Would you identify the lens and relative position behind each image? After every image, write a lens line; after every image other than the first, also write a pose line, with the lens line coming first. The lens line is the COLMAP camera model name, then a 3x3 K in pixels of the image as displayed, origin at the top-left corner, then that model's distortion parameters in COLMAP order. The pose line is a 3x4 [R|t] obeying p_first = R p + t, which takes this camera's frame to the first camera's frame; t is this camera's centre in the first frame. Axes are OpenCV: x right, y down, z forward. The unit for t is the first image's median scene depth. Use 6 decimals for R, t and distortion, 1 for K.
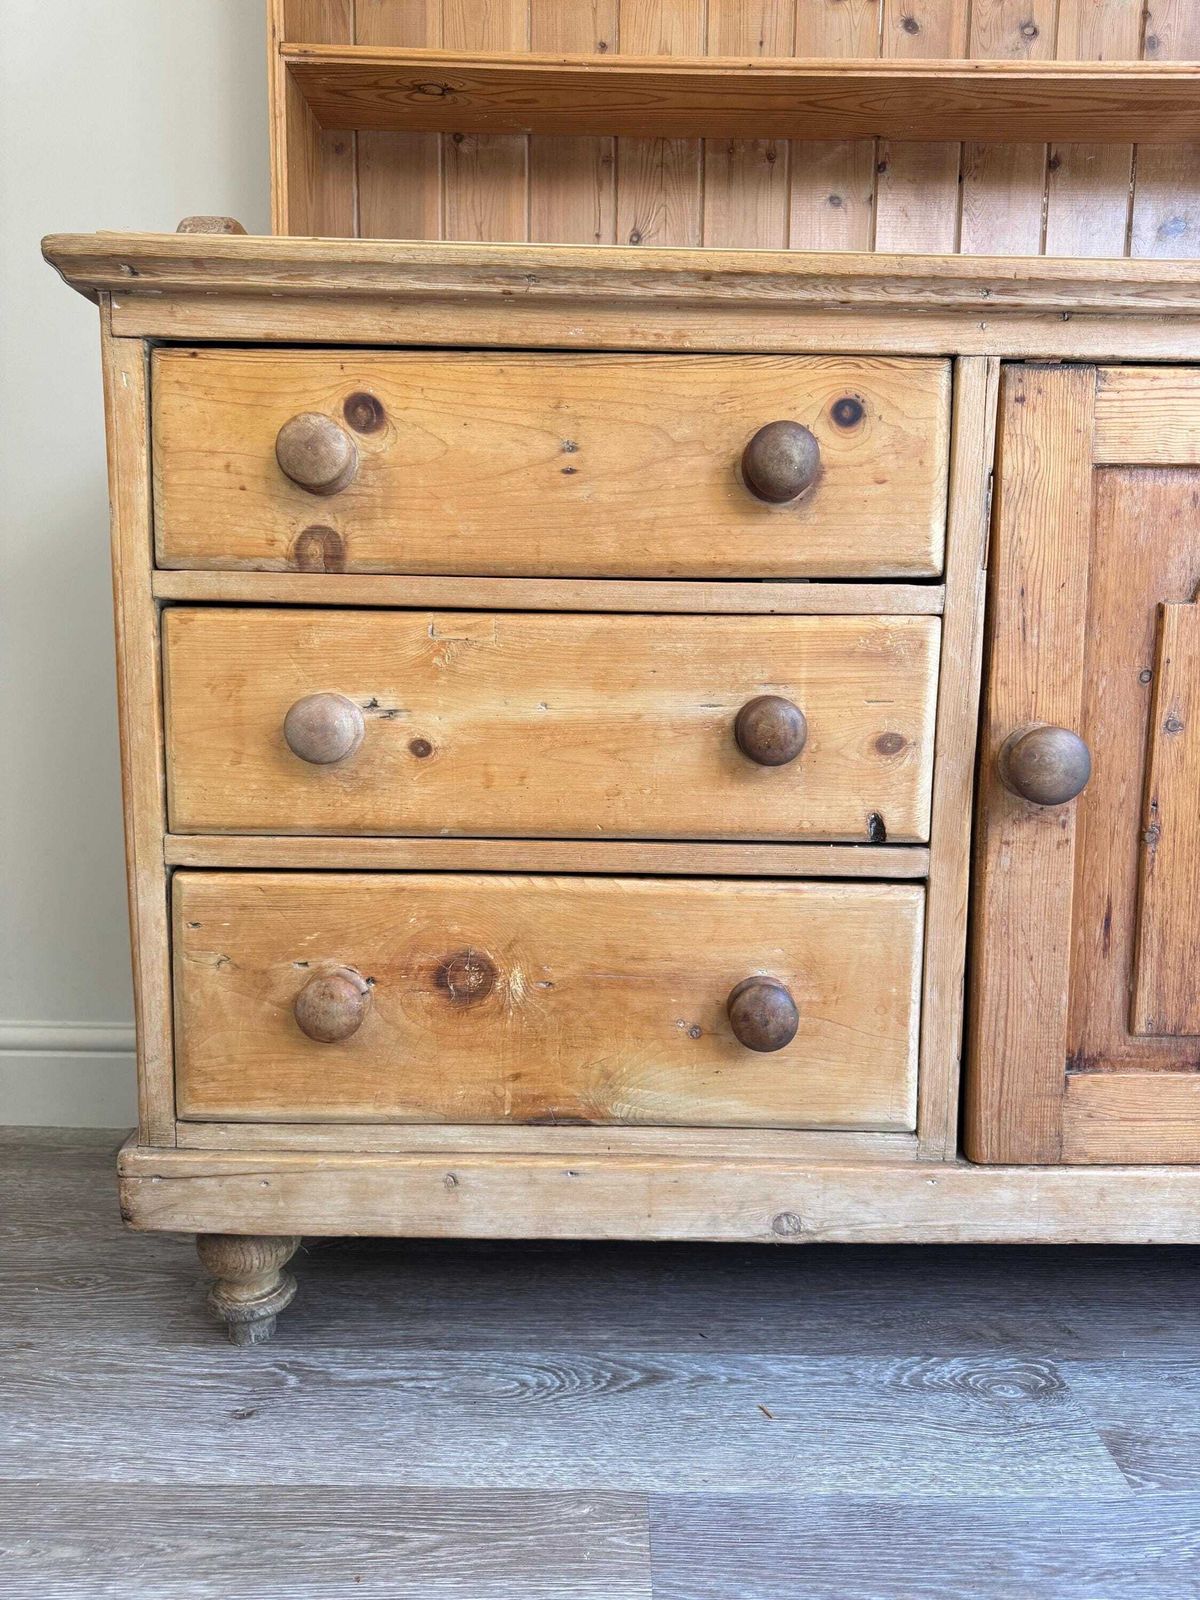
lens RADIAL K [[1150.5, 0, 601.0], [0, 1150.5, 798.0], [0, 0, 1]] dist [0.031075, -0.044788]
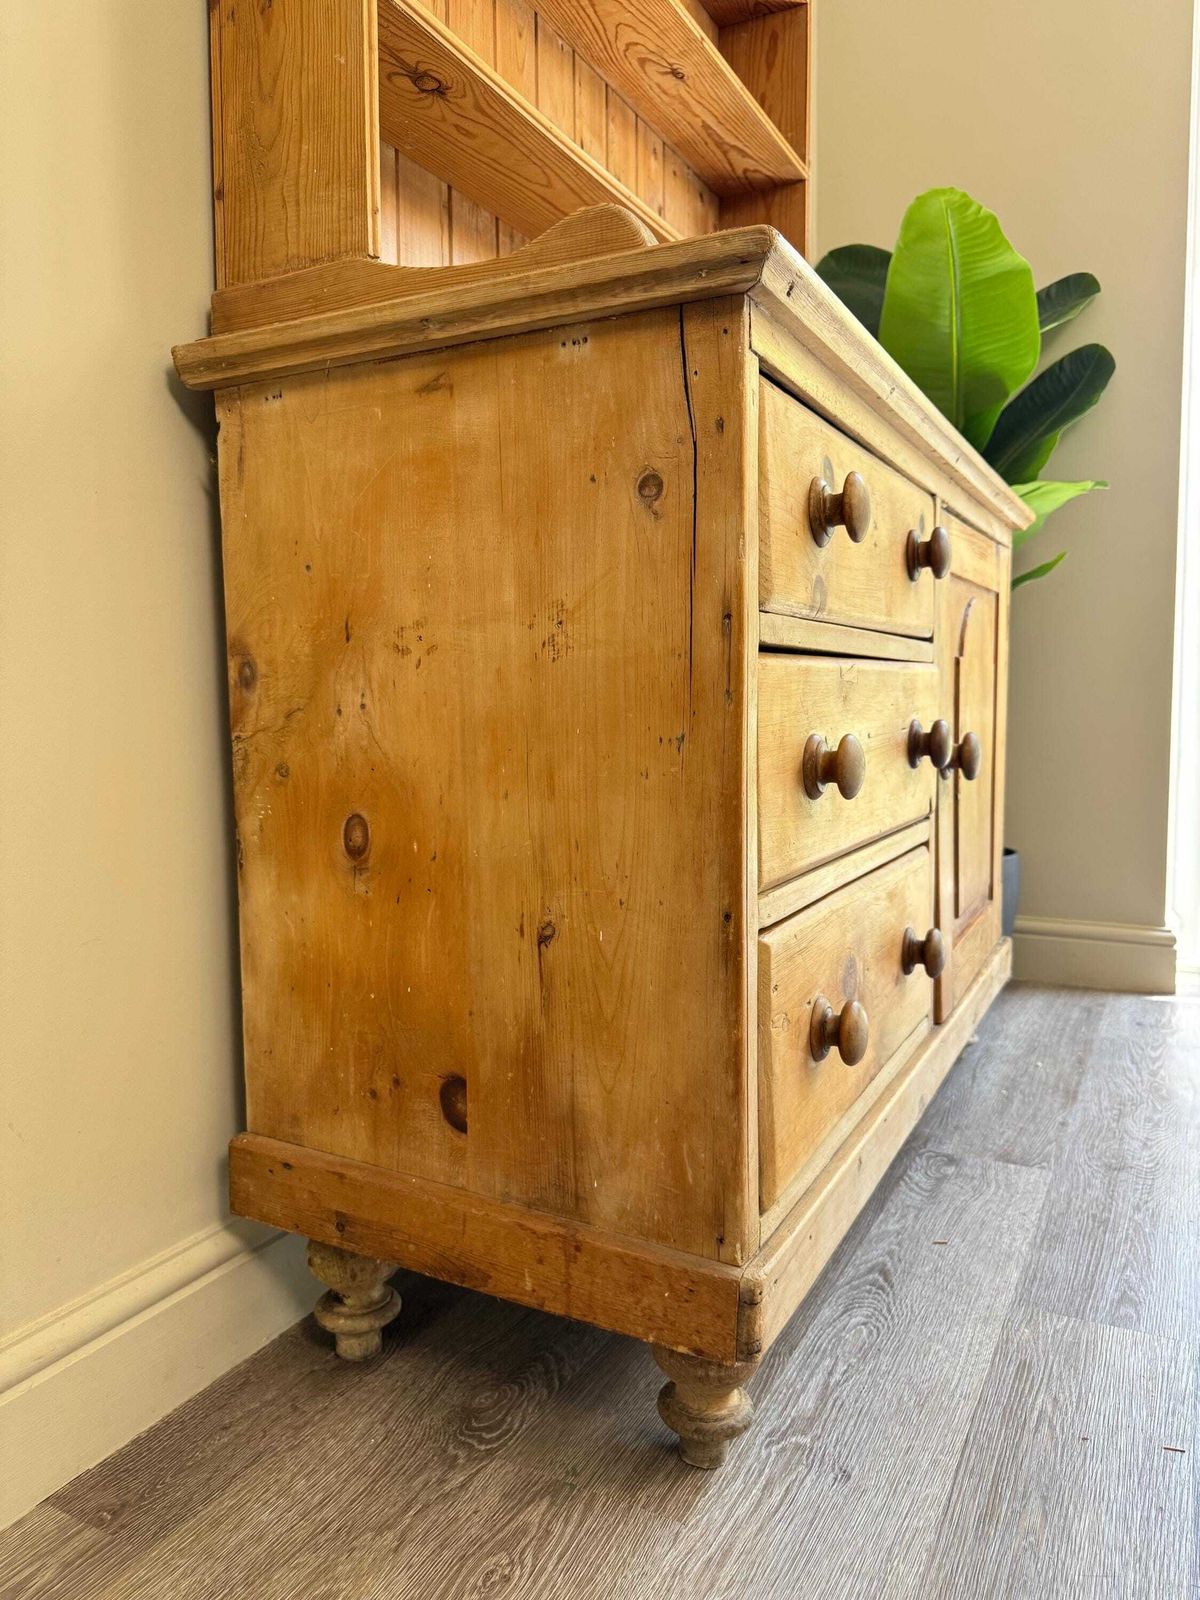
lens RADIAL K [[1150.5, 0, 614.1], [0, 1150.5, 798.0], [0, 0, 1]] dist [0.031075, -0.044788]
pose [[0.453389, -0.096829, 0.886038, -1.233328], [0.138268, 0.989688, 0.037405, -0.097146], [-0.880523, 0.105552, 0.462102, 0.674842]]
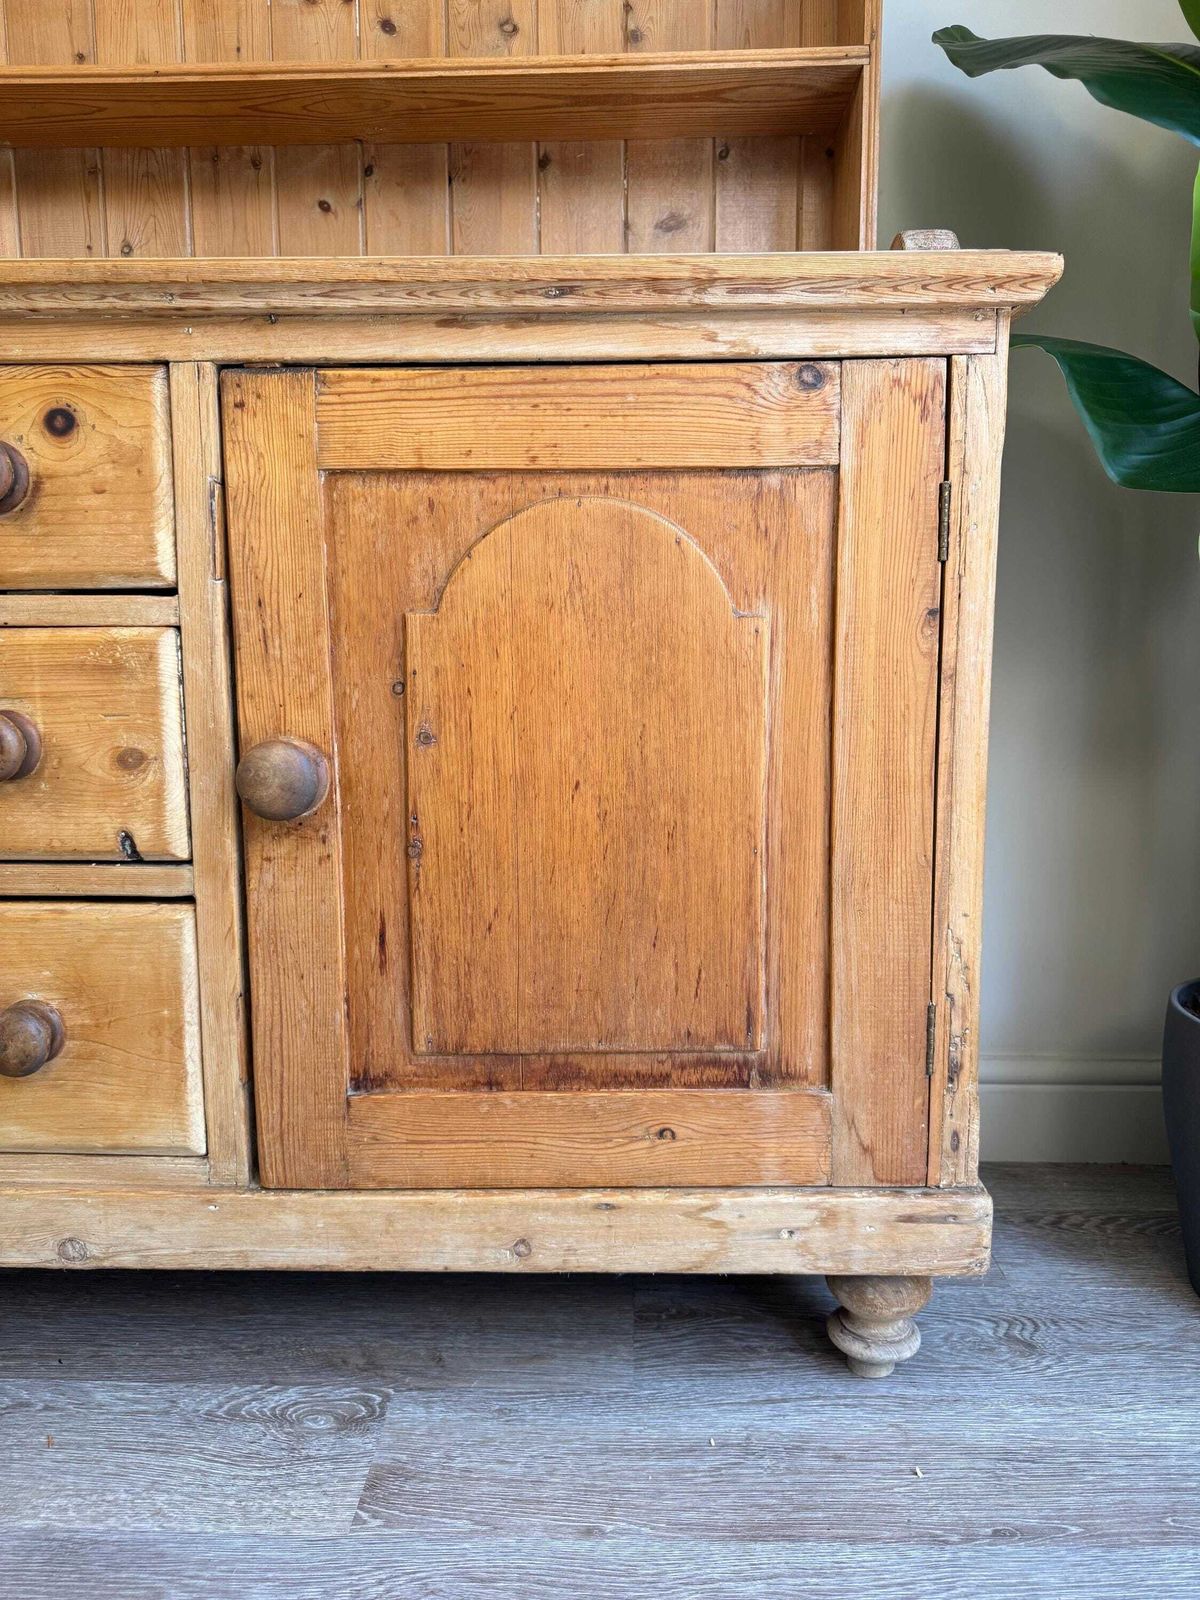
lens RADIAL K [[1150.5, 0, 601.5], [0, 1150.5, 804.2], [0, 0, 1]] dist [0.031075, -0.044788]
pose [[0.999536, -0.010759, -0.028513, 0.666371], [0.010664, 0.999937, -0.003503, -0.001281], [0.028549, 0.003198, 0.999587, 0.033400]]
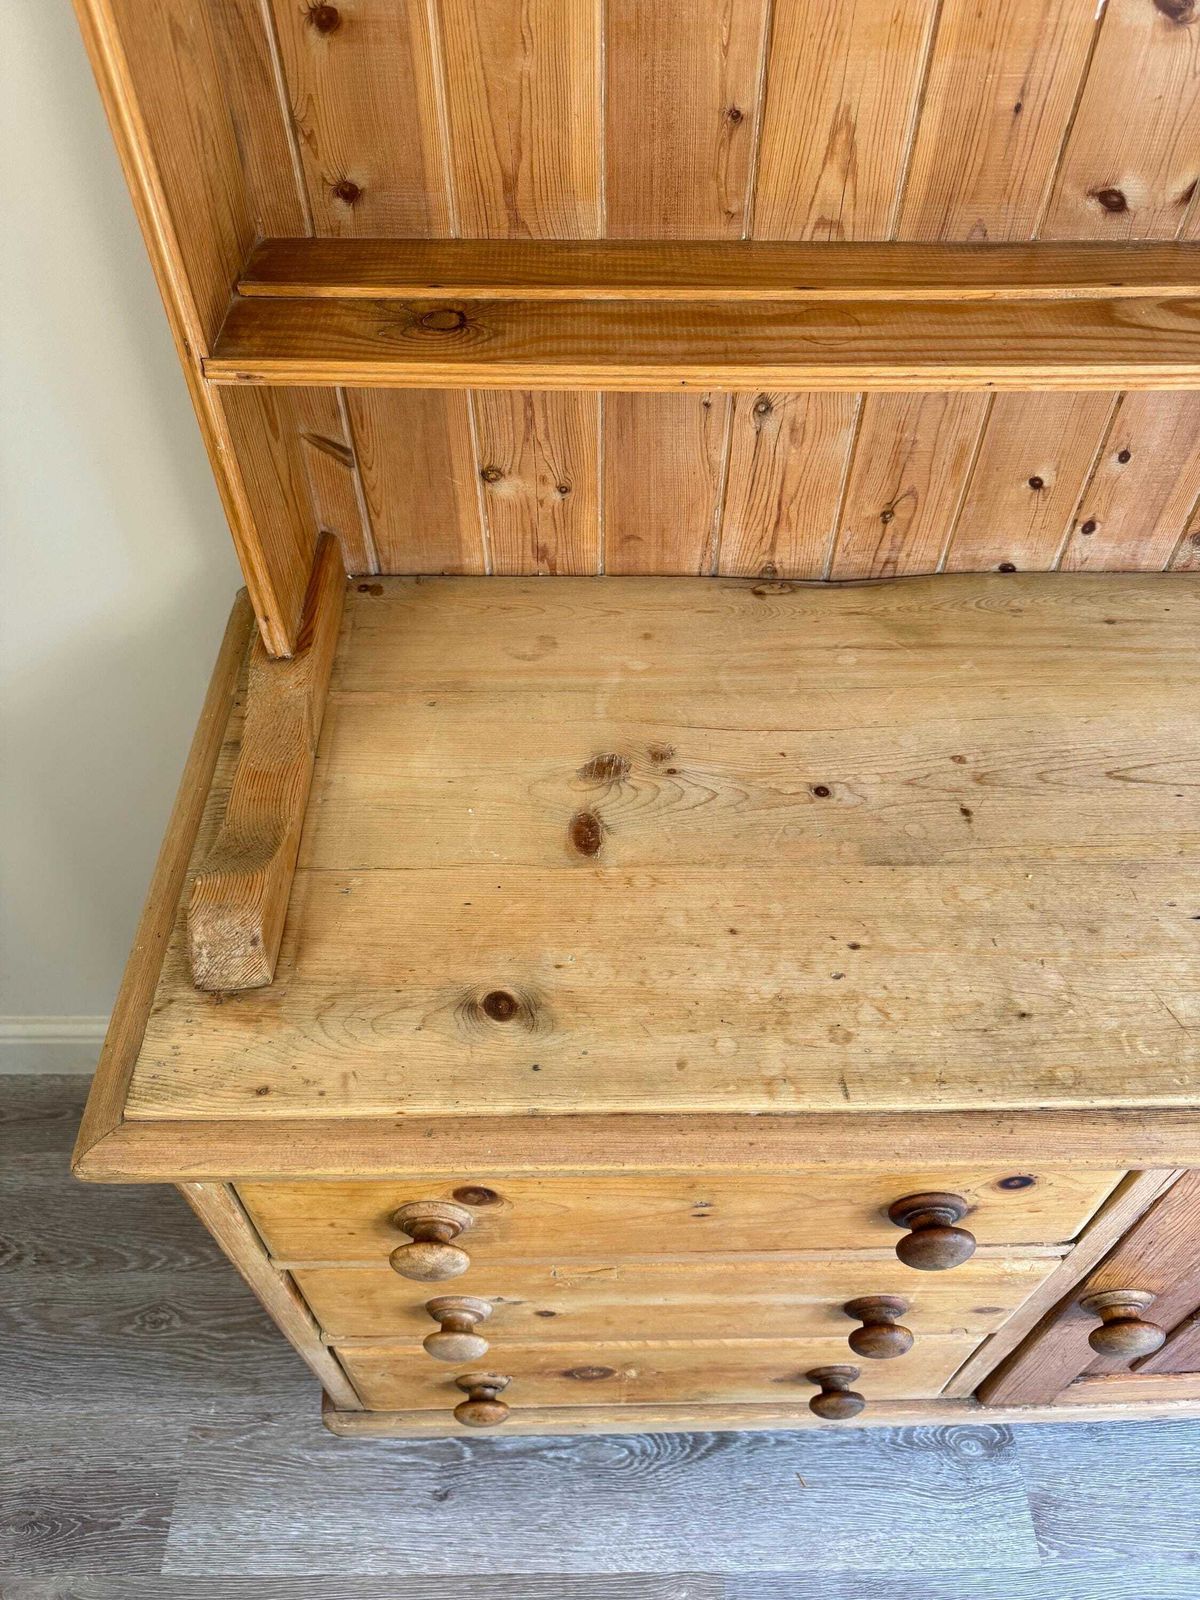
lens RADIAL K [[1150.5, 0, 602.9], [0, 1150.5, 804.9], [0, 0, 1]] dist [0.031075, -0.044788]
pose [[0.999857, -0.016699, 0.002686, -0.098883], [0.010609, 0.742869, 0.669353, -1.102575], [-0.013173, -0.669229, 0.742939, 0.511830]]
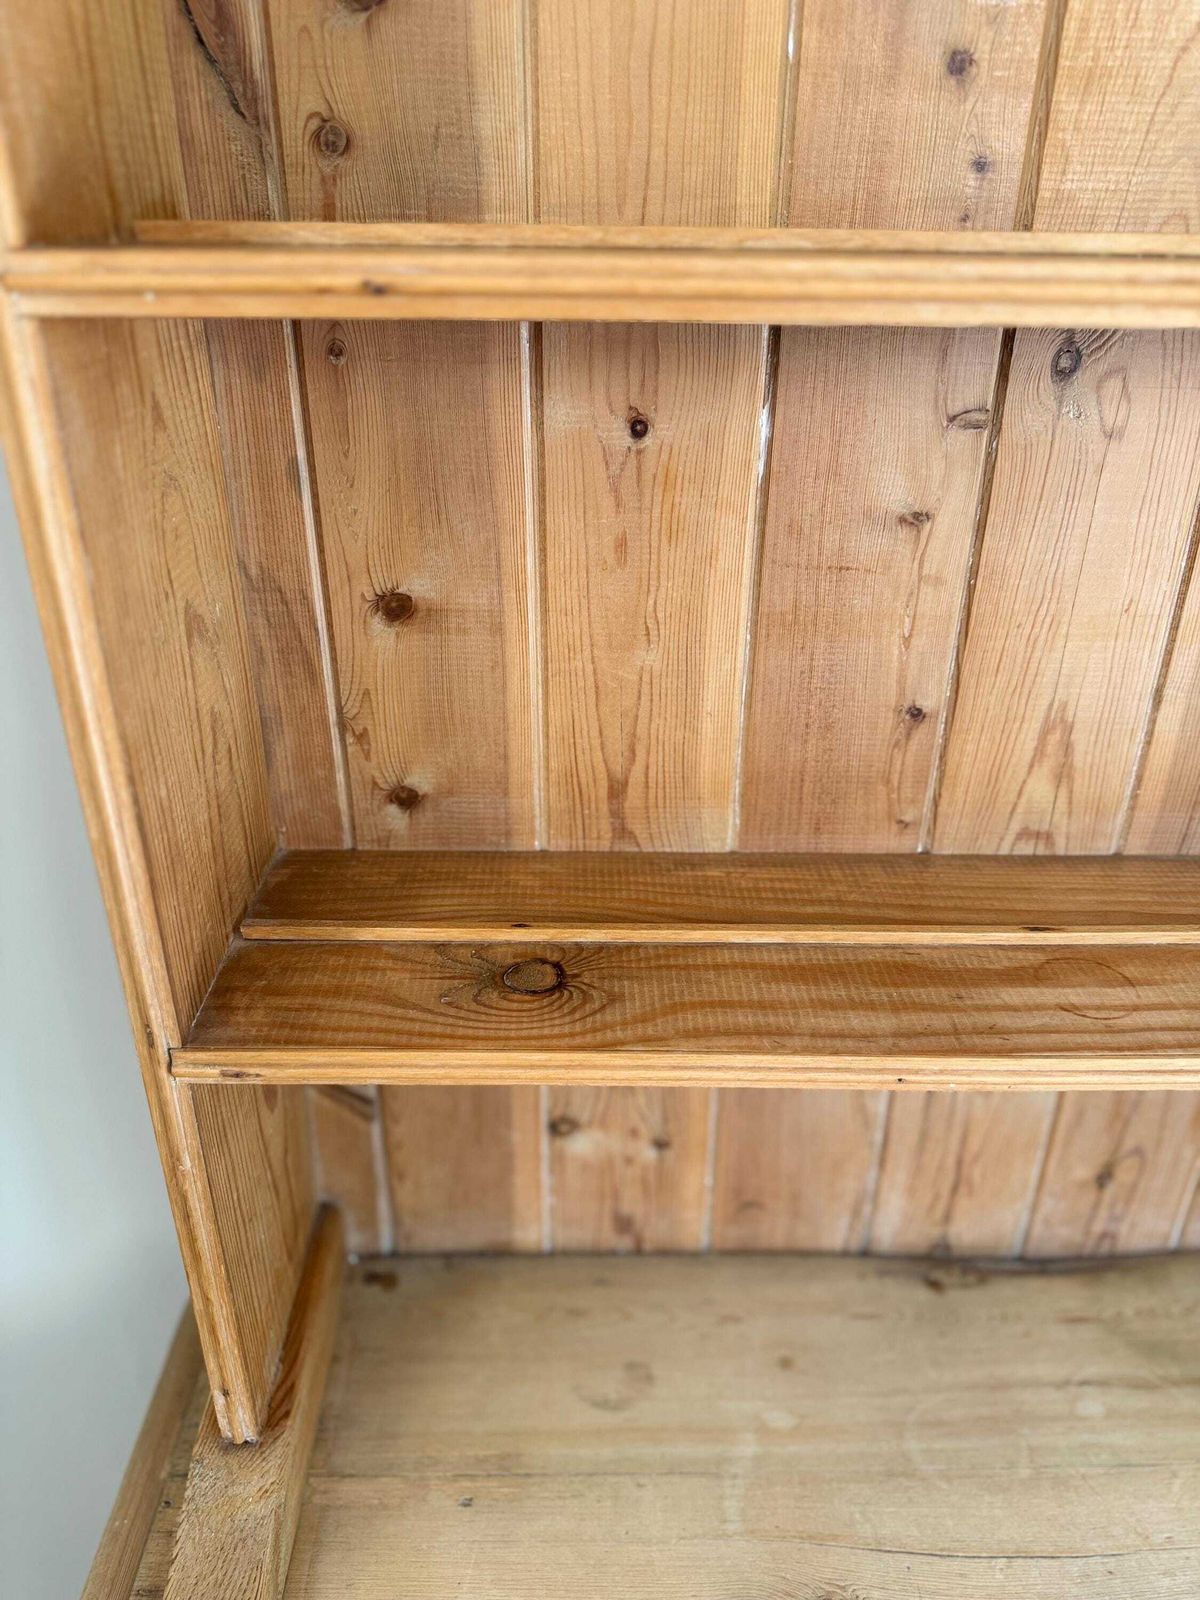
lens RADIAL K [[1150.5, 0, 597.7], [0, 1150.5, 801.2], [0, 0, 1]] dist [0.031075, -0.044788]
pose [[0.999832, -0.012207, 0.013667, -0.175050], [0.007205, 0.947616, 0.319332, -1.073957], [-0.016849, -0.319179, 0.947544, 0.827260]]
